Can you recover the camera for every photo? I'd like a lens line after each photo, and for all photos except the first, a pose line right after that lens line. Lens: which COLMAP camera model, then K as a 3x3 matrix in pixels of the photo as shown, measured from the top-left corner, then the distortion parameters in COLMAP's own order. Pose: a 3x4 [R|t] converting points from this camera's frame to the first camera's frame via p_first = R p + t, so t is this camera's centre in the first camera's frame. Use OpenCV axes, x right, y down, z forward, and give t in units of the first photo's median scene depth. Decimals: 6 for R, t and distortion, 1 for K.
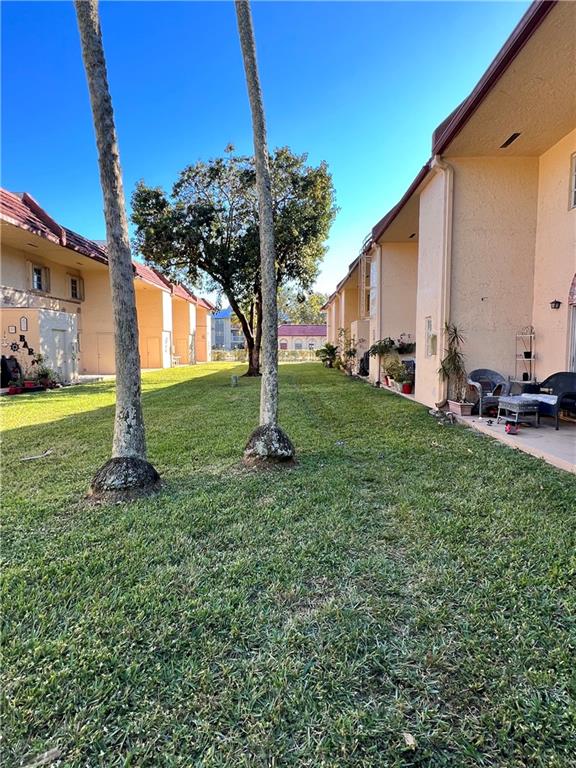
lens RADIAL K [[416.2, 0, 286.7], [0, 416.2, 383.2], [0, 0, 1]] dist [-0.004520, 0.001029]
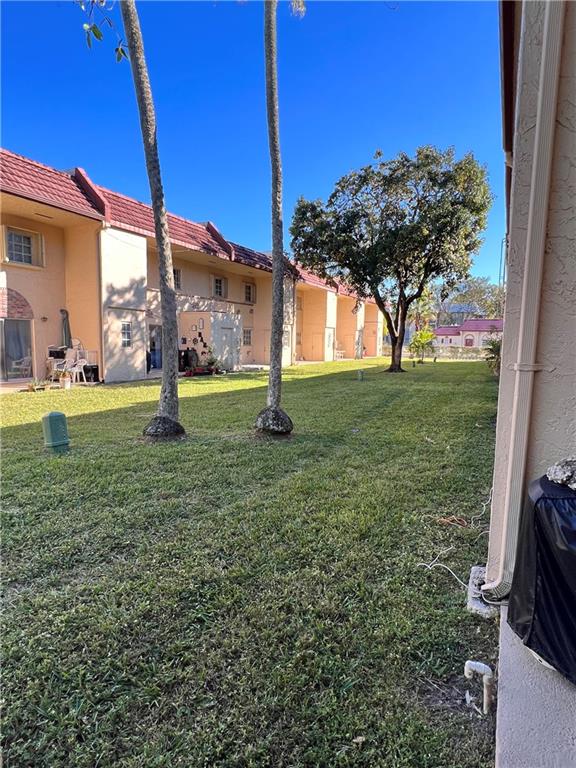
lens RADIAL K [[416.2, 0, 291.1], [0, 416.2, 386.0], [0, 0, 1]] dist [-0.004520, 0.001029]
pose [[0.896661, 0.061266, -0.438459, 0.177252], [-0.052144, 0.998100, 0.032828, -0.003637], [0.439637, -0.006572, 0.898151, -0.047917]]
